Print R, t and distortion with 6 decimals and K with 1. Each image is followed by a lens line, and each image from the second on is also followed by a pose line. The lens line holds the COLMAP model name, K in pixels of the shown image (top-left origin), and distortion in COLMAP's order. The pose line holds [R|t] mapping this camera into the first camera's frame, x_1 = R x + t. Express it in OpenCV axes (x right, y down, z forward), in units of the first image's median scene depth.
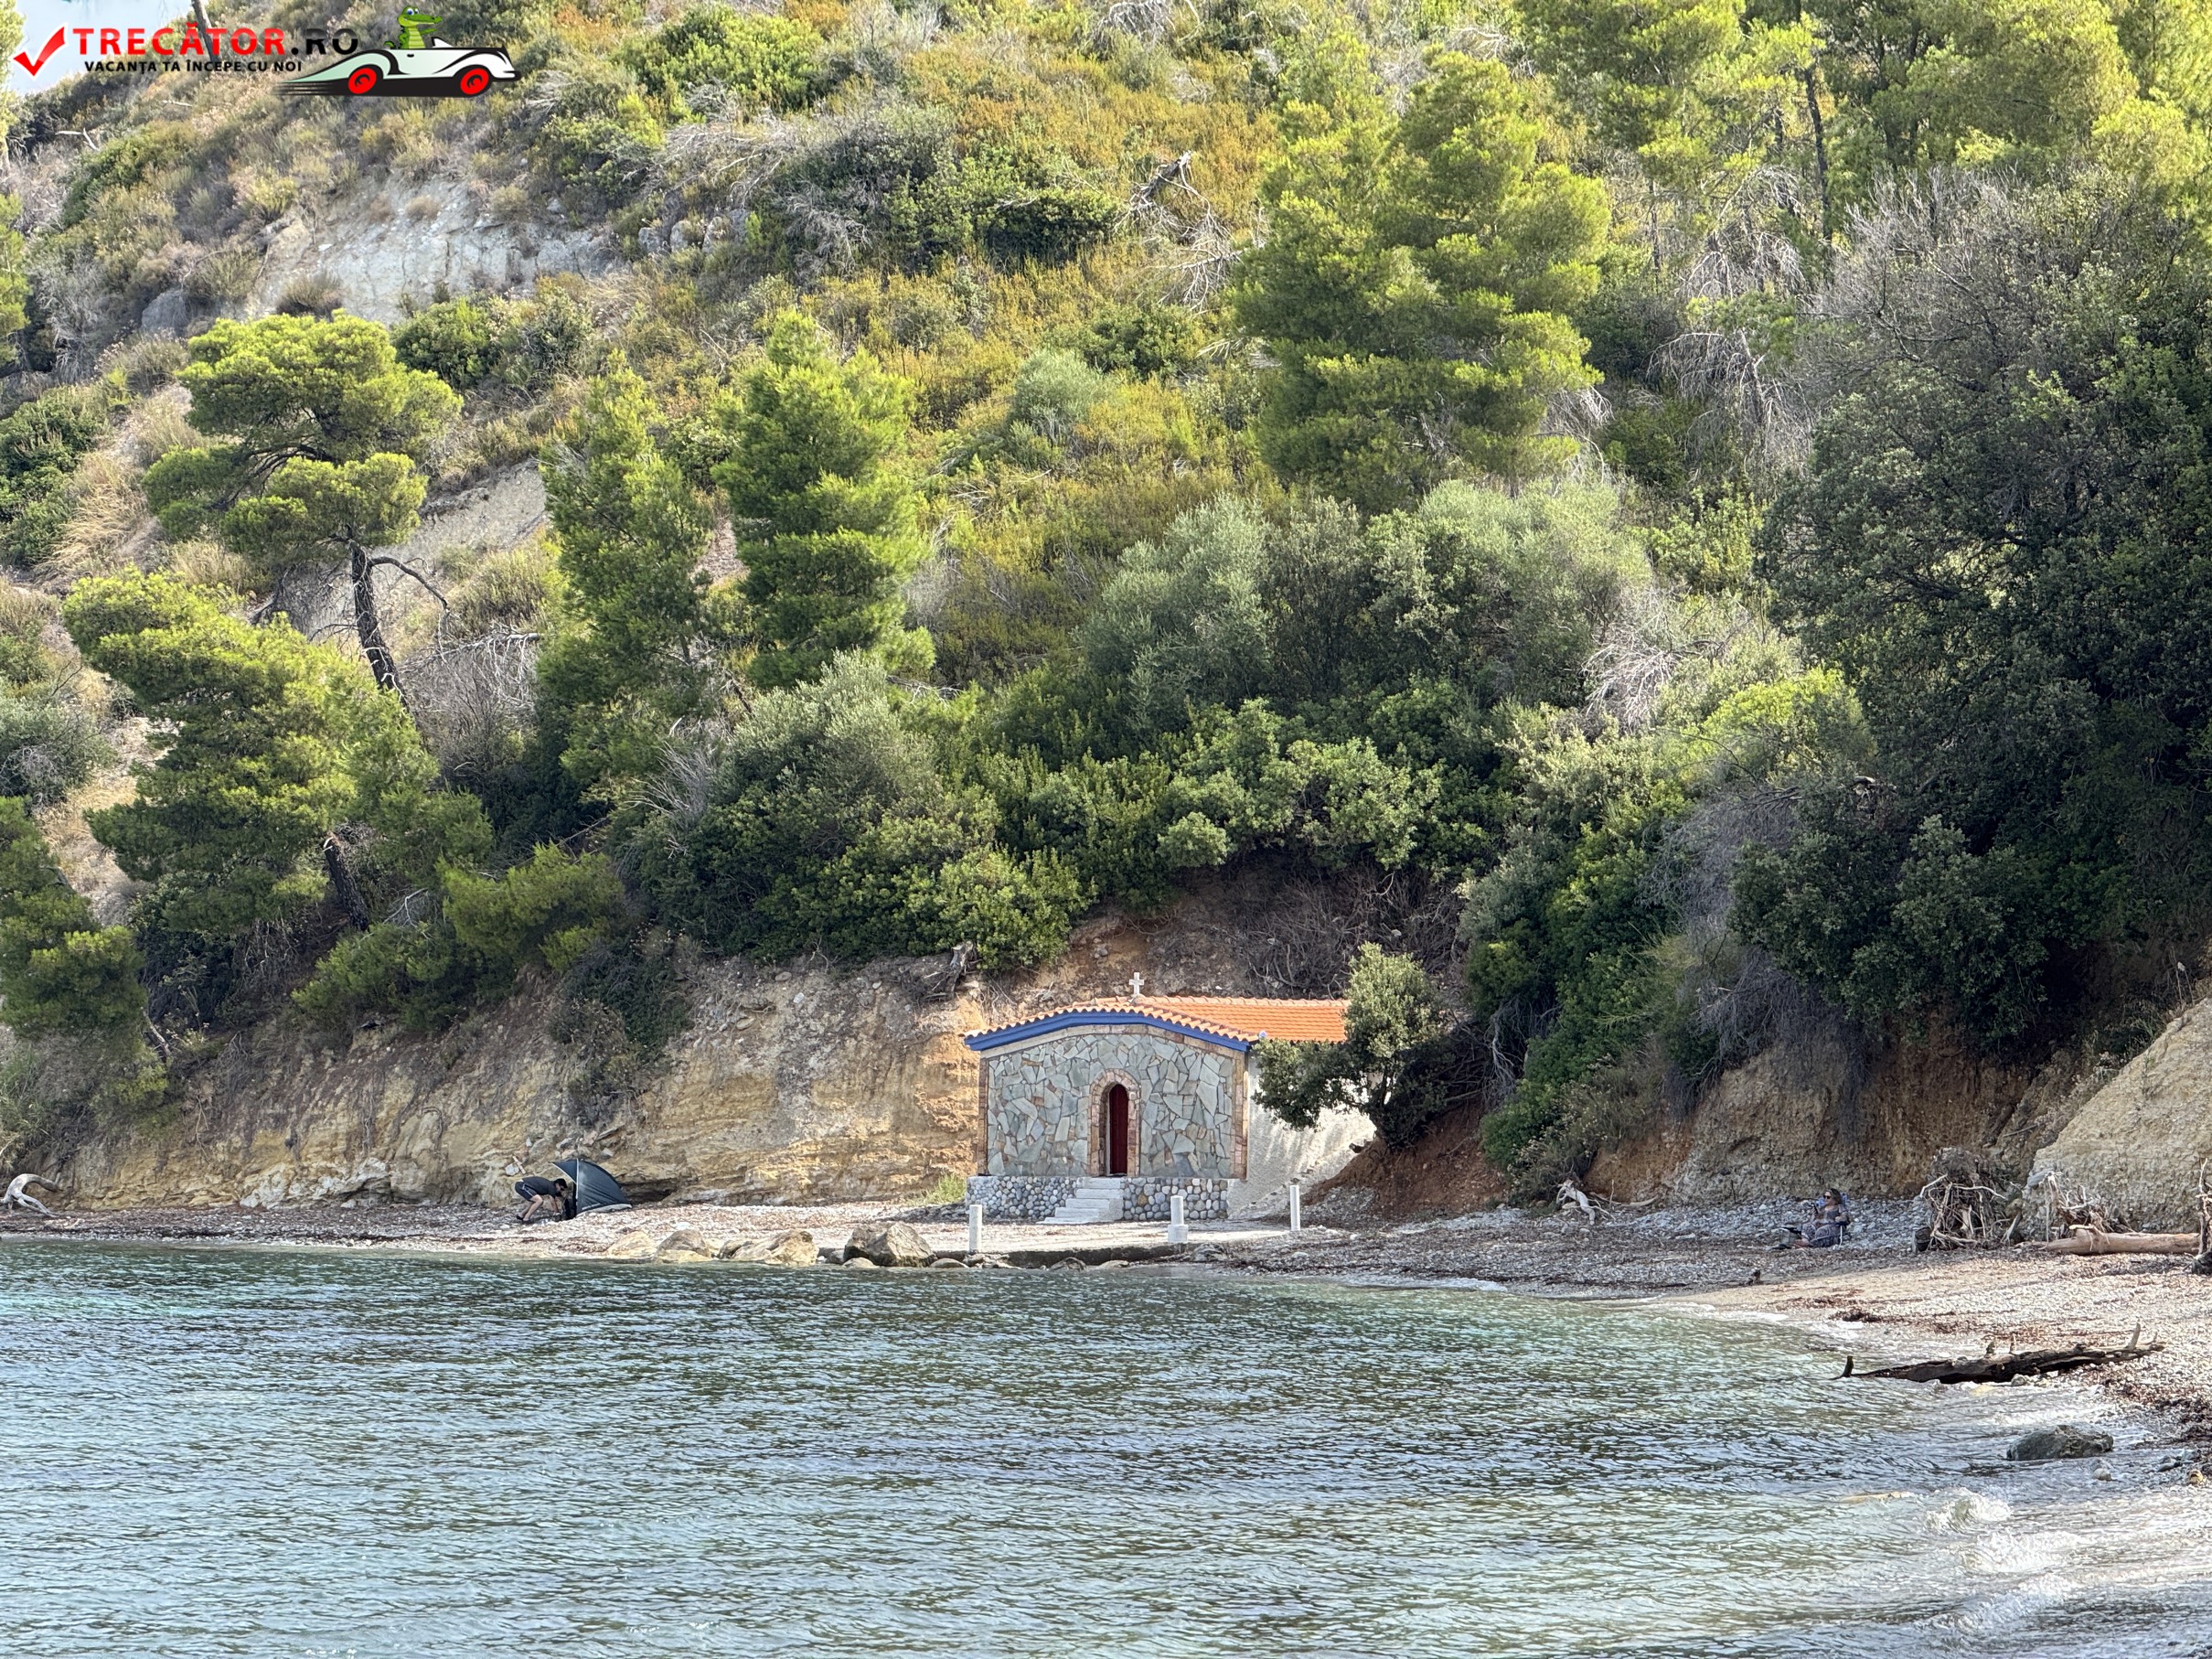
lens RADIAL K [[7758.7, 0, 995.5], [0, 7758.7, 880.2], [0, 0, 1]] dist [0.183174, 0.000000]
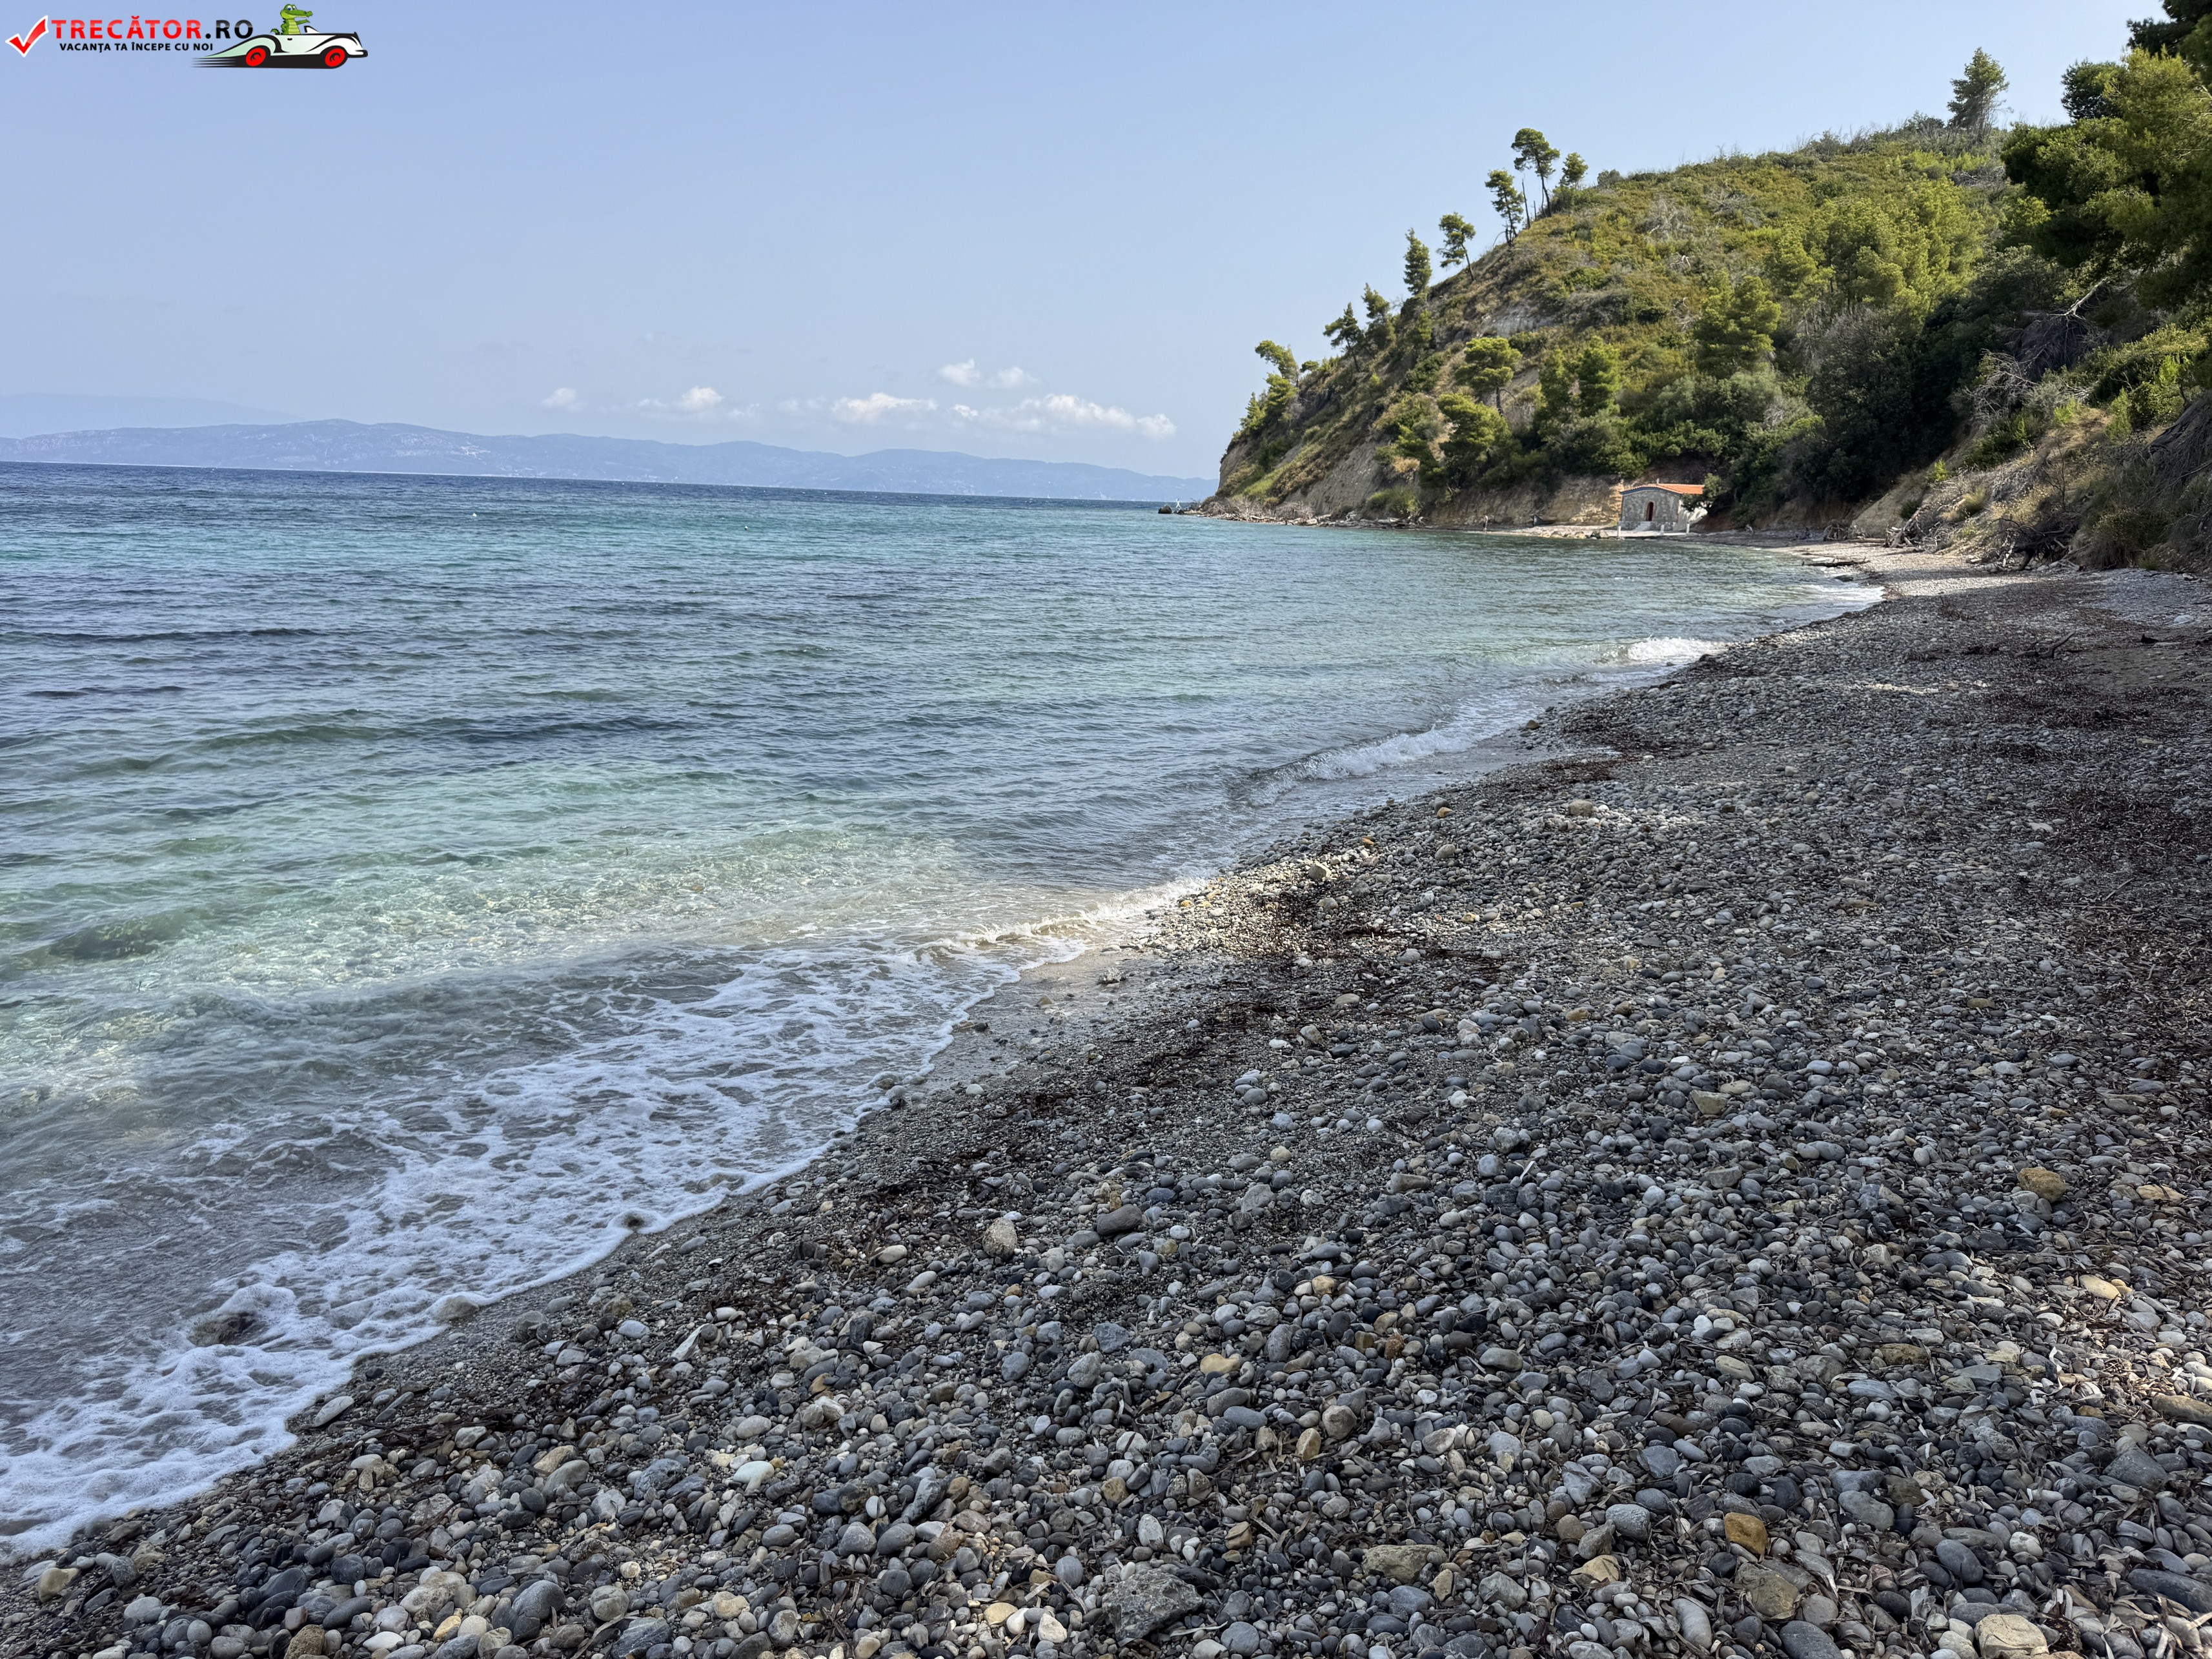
lens RADIAL K [[1625.7, 0, 1082.5], [0, 1625.7, 859.3], [0, 0, 1]] dist [0.018748, -0.030006]
pose [[0.953124, 0.083933, -0.290705, -0.008039], [-0.010201, 0.969124, 0.246362, -0.004598], [0.302407, -0.231848, 0.924552, -0.101577]]
